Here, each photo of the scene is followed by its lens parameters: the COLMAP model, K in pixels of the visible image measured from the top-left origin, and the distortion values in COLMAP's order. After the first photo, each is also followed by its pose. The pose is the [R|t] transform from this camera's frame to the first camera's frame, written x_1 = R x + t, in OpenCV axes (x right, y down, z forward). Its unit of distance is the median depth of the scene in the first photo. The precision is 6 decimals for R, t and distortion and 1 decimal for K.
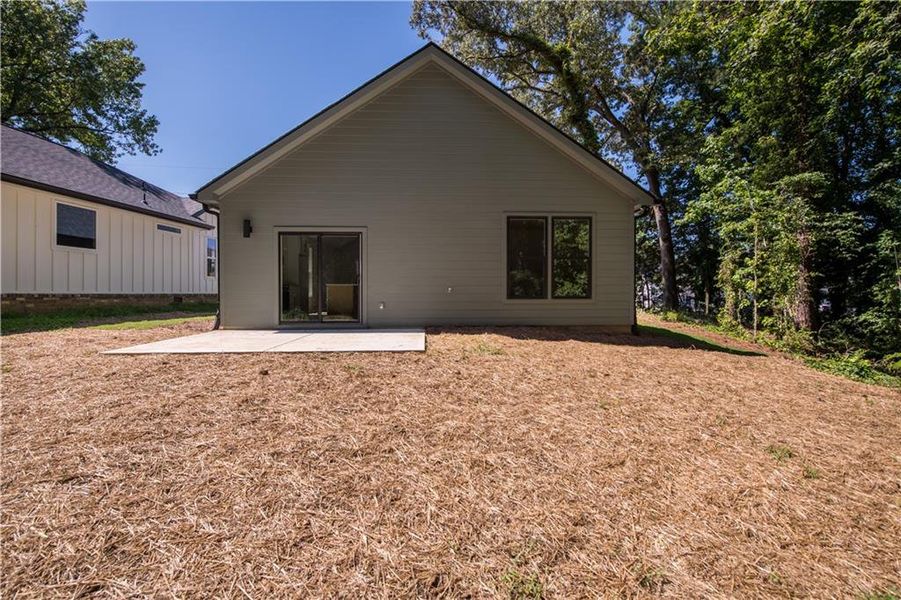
lens RADIAL K [[394.4, 0, 450.5], [0, 394.4, 300.0], [0, 0, 1]] dist [-0.013212, -0.000044]
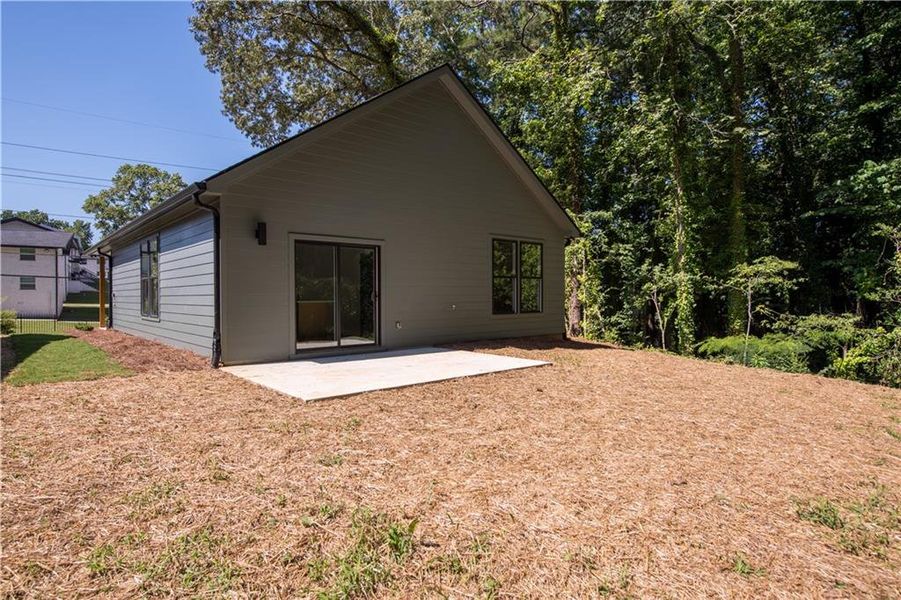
lens RADIAL K [[498.4, 0, 450.0], [0, 498.4, 301.2], [0, 0, 1]] dist [0.002028, 0.000046]
pose [[0.783600, -0.012835, 0.621133, -0.809027], [0.021140, 0.999758, -0.006011, -0.033202], [-0.620905, 0.017841, 0.783682, -0.000246]]
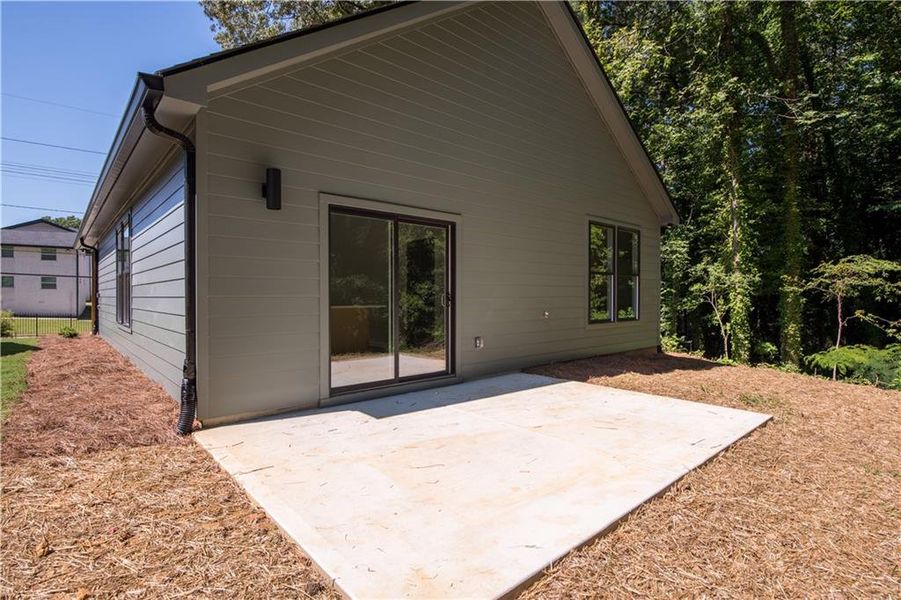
lens RADIAL K [[450.6, 0, 450.5], [0, 450.6, 300.0], [0, 0, 1]] dist [-0.002241, -0.000394]
pose [[0.780476, -0.008246, 0.625131, -0.653591], [0.017077, 0.999821, -0.008132, -0.048697], [-0.624952, 0.017022, 0.780478, 0.467897]]
